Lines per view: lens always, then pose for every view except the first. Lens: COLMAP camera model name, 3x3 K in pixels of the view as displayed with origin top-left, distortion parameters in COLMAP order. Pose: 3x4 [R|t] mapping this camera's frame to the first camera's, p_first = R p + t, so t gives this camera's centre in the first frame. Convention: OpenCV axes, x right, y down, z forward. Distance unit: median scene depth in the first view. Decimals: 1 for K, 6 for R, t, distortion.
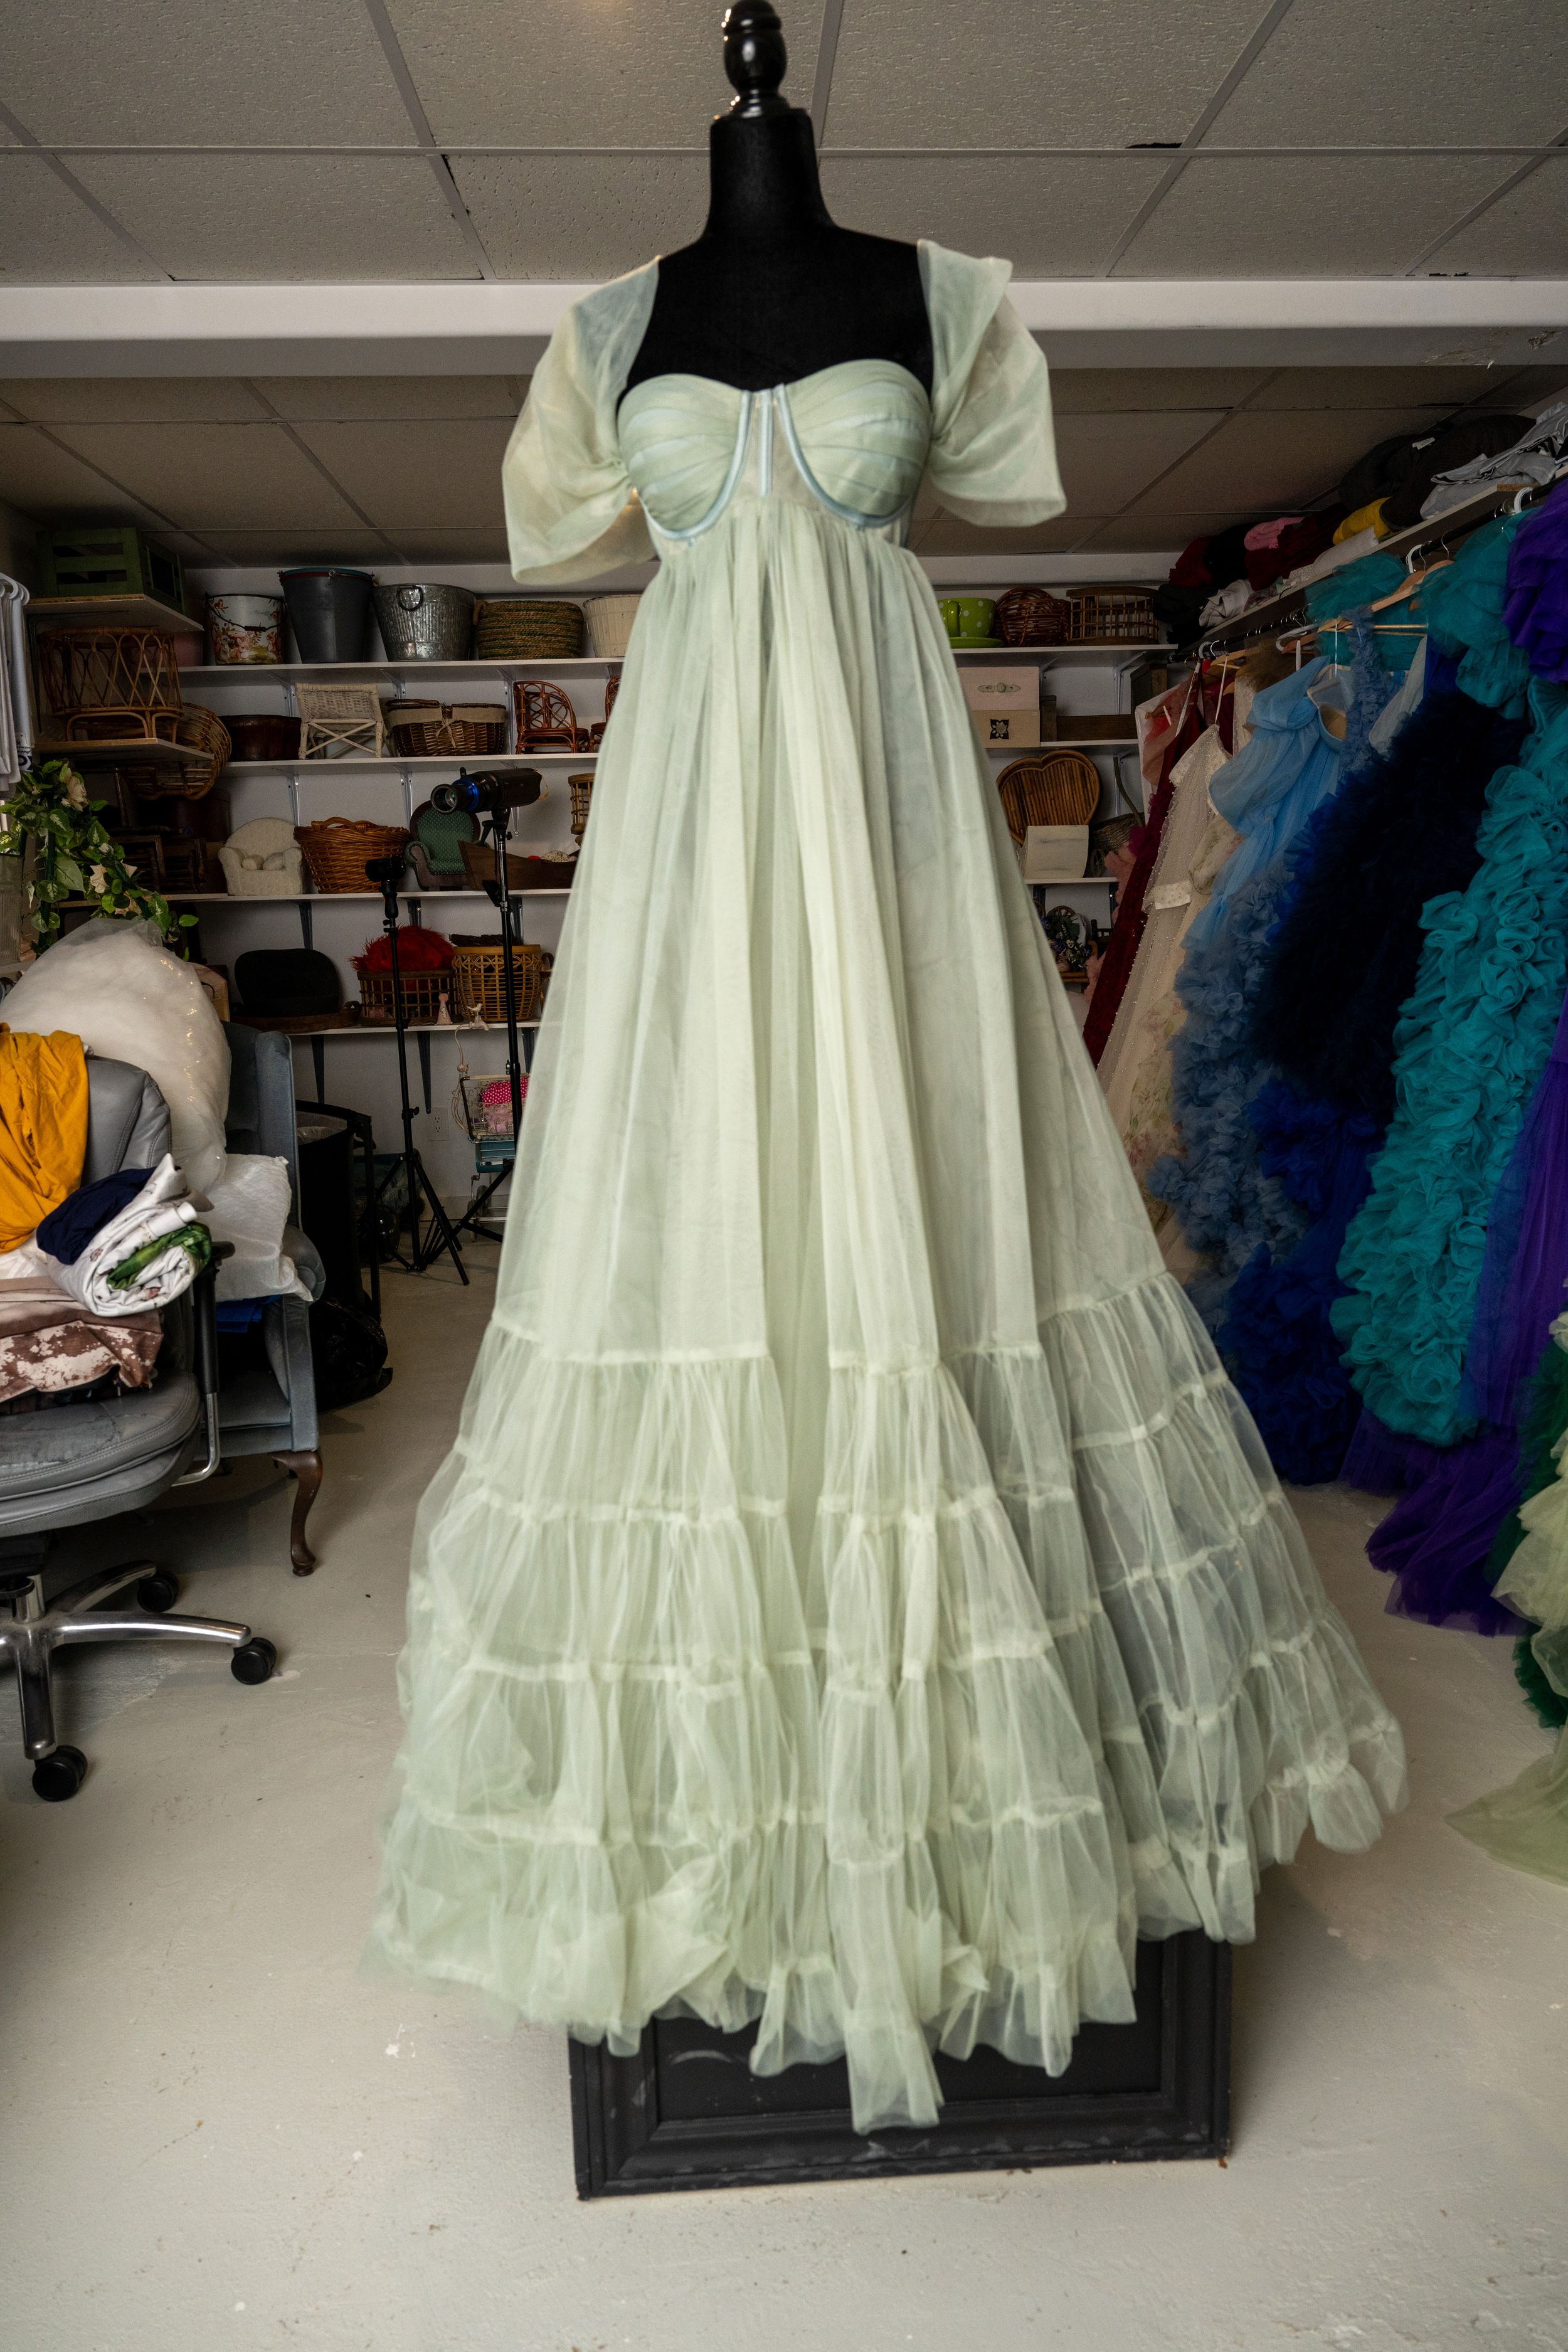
lens RADIAL K [[1618.2, 0, 790.5], [0, 1618.2, 1160.7], [0, 0, 1]] dist [0.000062, -0.004845]
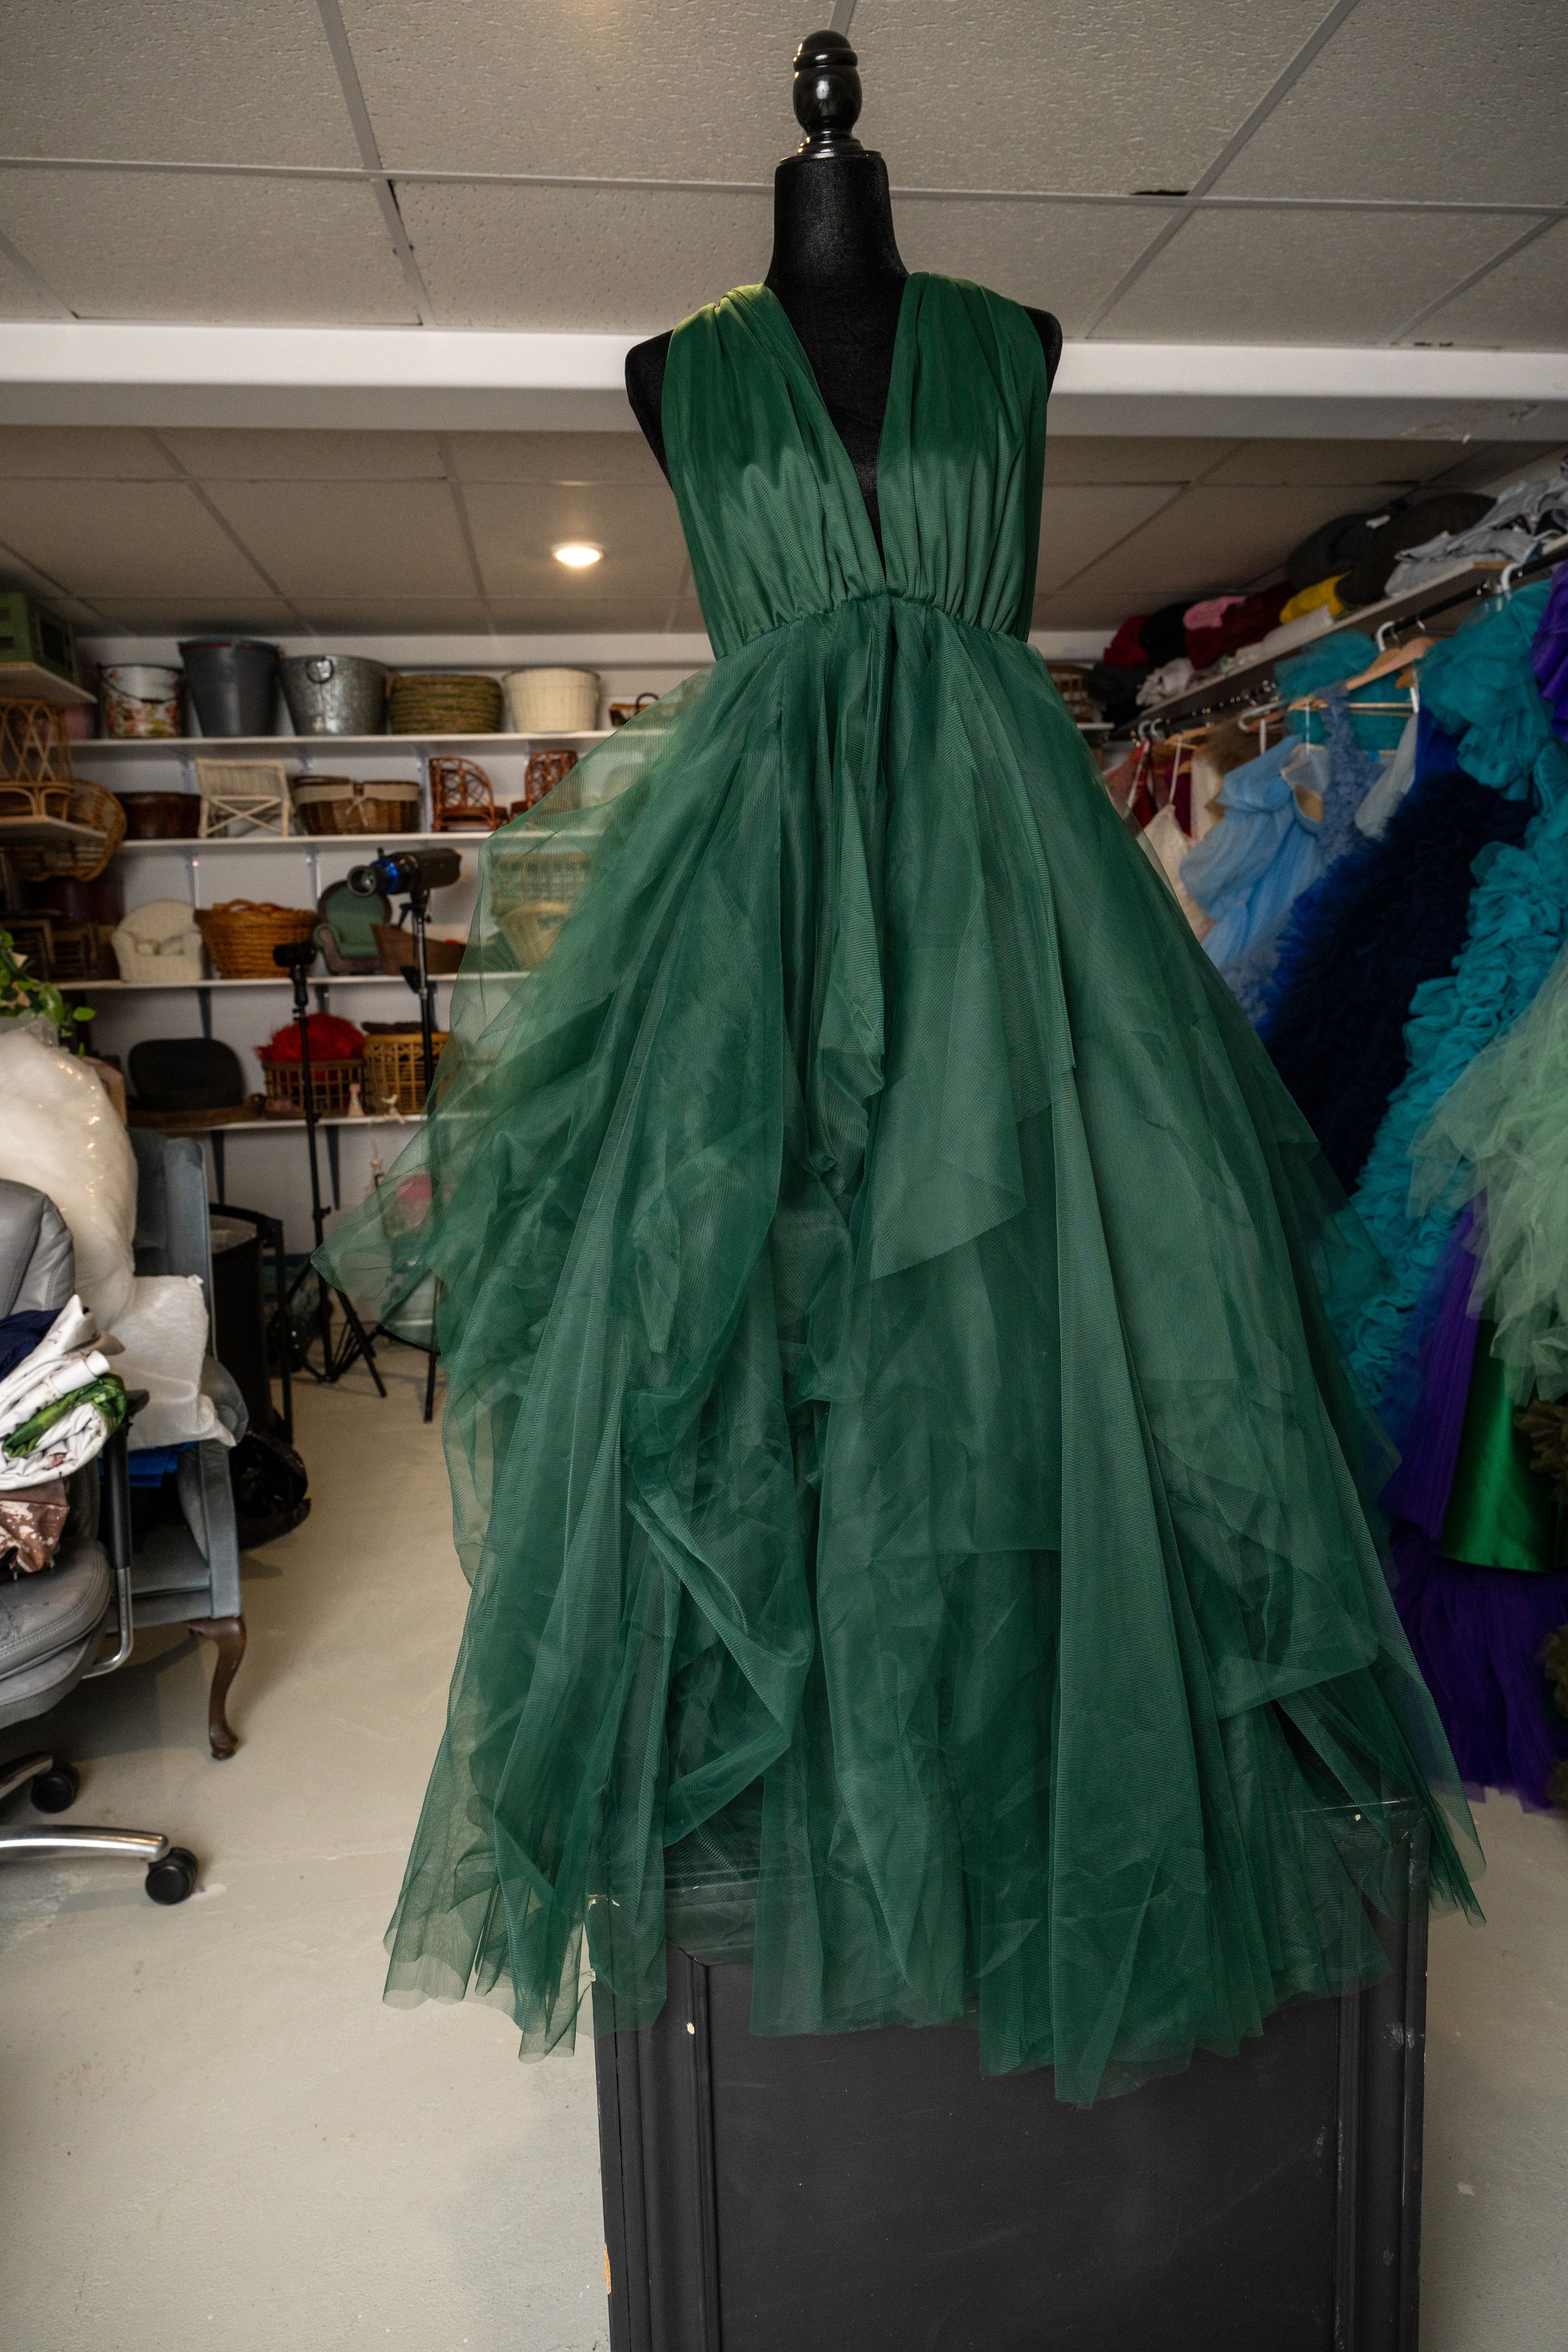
lens RADIAL K [[1608.5, 0, 786.1], [0, 1608.5, 1164.2], [0, 0, 1]] dist [-0.001824, -0.000478]
pose [[0.997668, -0.012236, 0.067153, -0.039373], [0.015040, 0.999029, -0.041408, -0.020506], [-0.066581, 0.042322, 0.996883, 0.072938]]
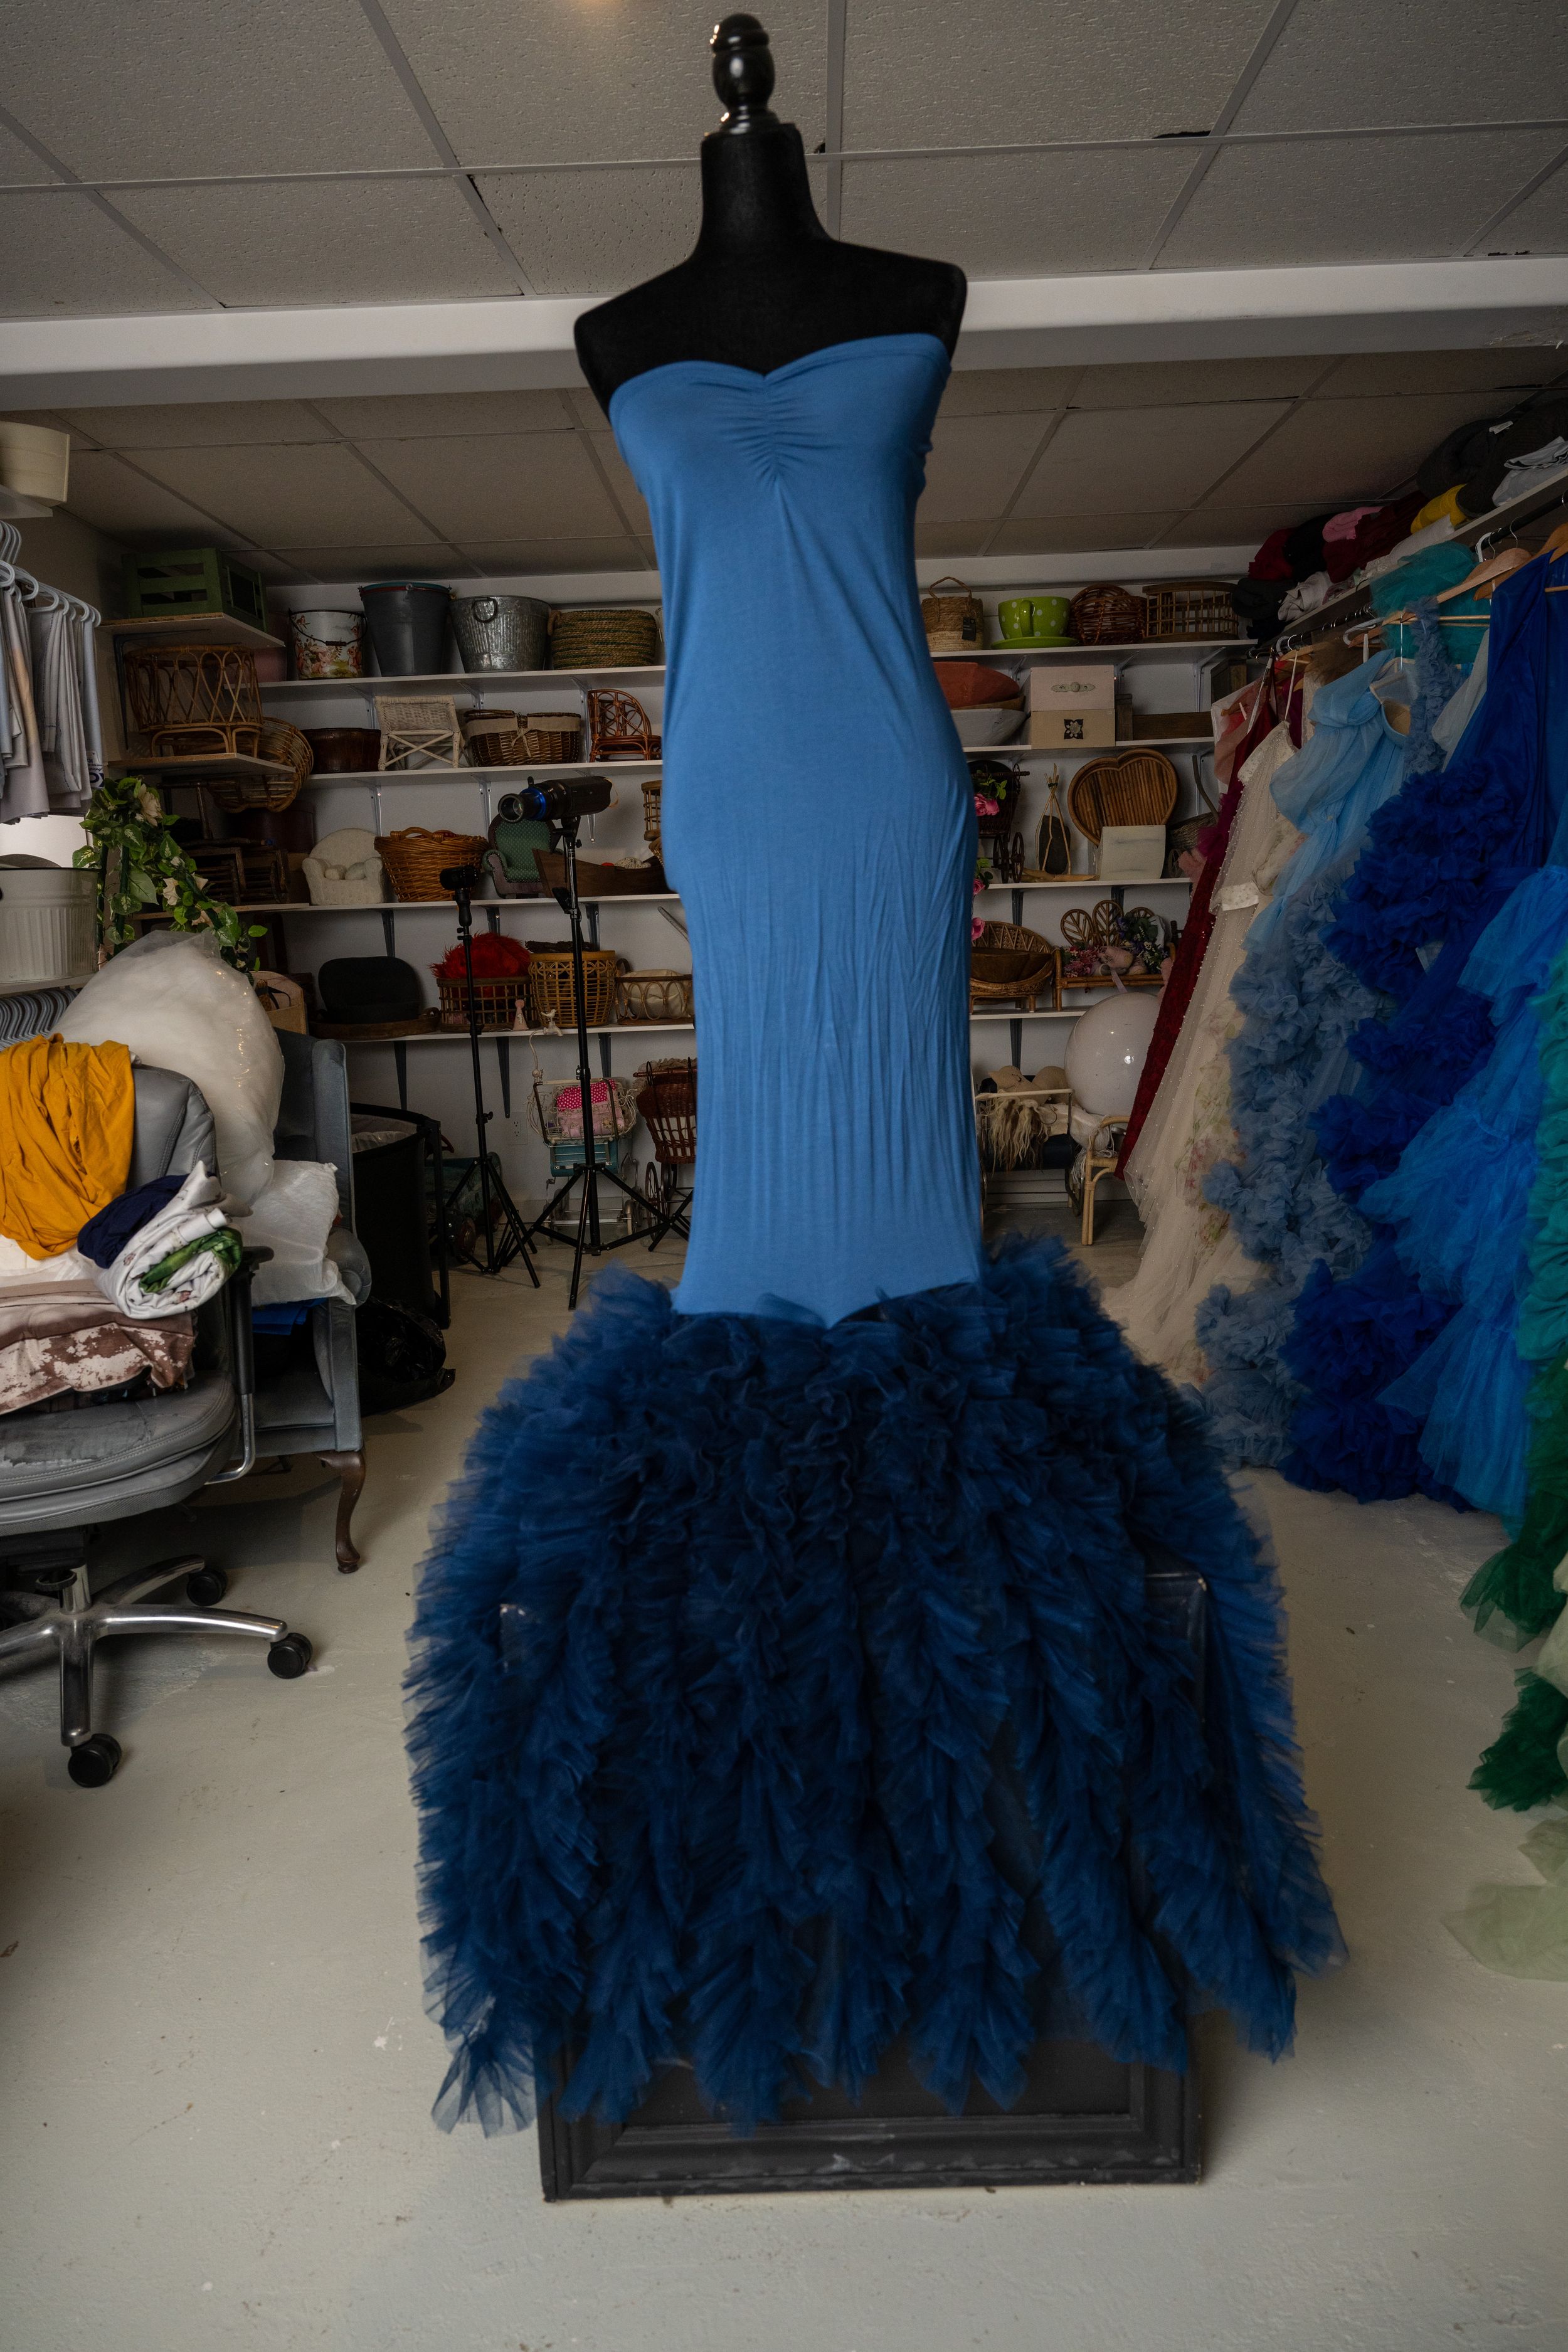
lens RADIAL K [[1617.6, 0, 787.3], [0, 1617.6, 1168.3], [0, 0, 1]] dist [-0.001303, -0.003815]
pose [[0.997380, 0.001974, -0.072314, 0.038191], [-0.001709, 0.999992, 0.003723, -0.002548], [0.072321, -0.003590, 0.997375, 0.001856]]
